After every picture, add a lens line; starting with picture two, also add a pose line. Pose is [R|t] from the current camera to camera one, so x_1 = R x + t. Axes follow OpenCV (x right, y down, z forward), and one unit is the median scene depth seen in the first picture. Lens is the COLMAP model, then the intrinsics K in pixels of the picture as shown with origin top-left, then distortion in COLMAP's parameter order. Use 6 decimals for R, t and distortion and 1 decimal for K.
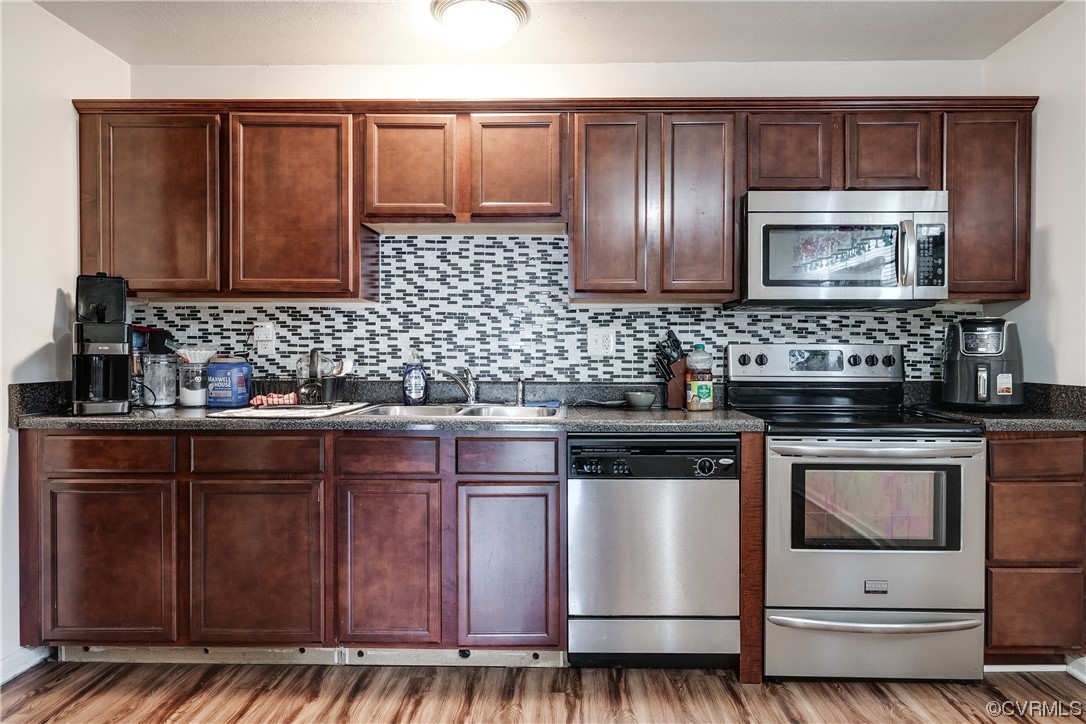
lens RADIAL K [[665.4, 0, 545.5], [0, 665.4, 354.8], [0, 0, 1]] dist [0.004459, -0.001435]
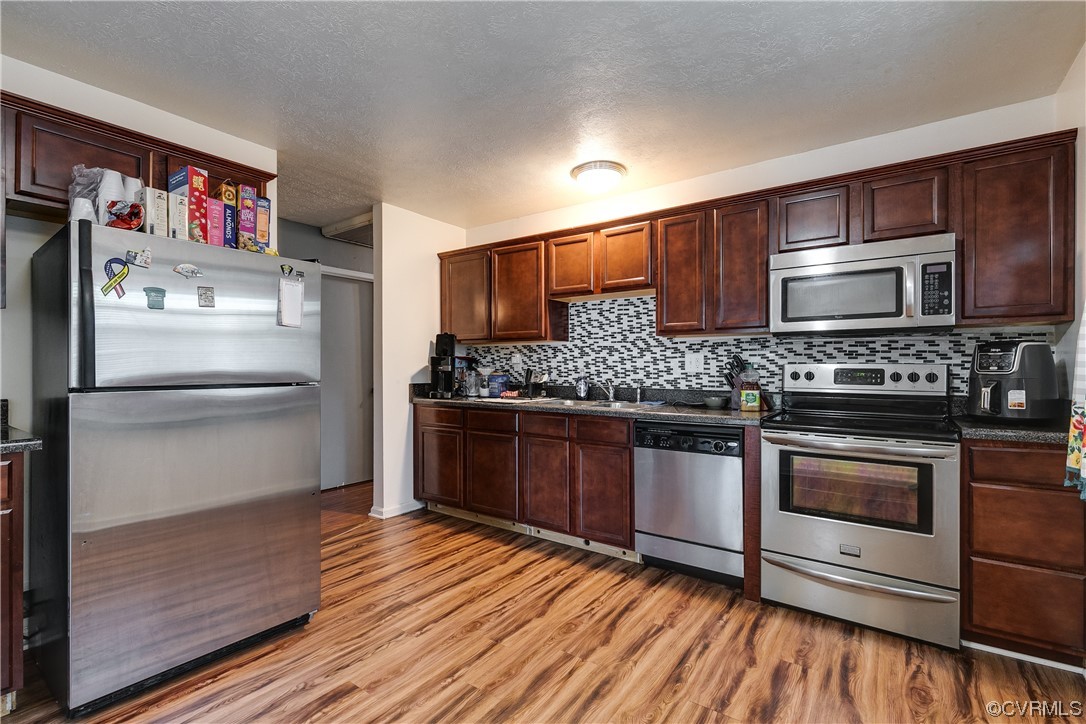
lens RADIAL K [[491.3, 0, 539.2], [0, 491.3, 366.8], [0, 0, 1]] dist [0.005655, 0.000850]
pose [[0.820411, -0.001929, -0.571771, 0.487027], [-0.002750, 0.999969, -0.007319, -0.001872], [0.571768, 0.007577, 0.820380, -0.124327]]
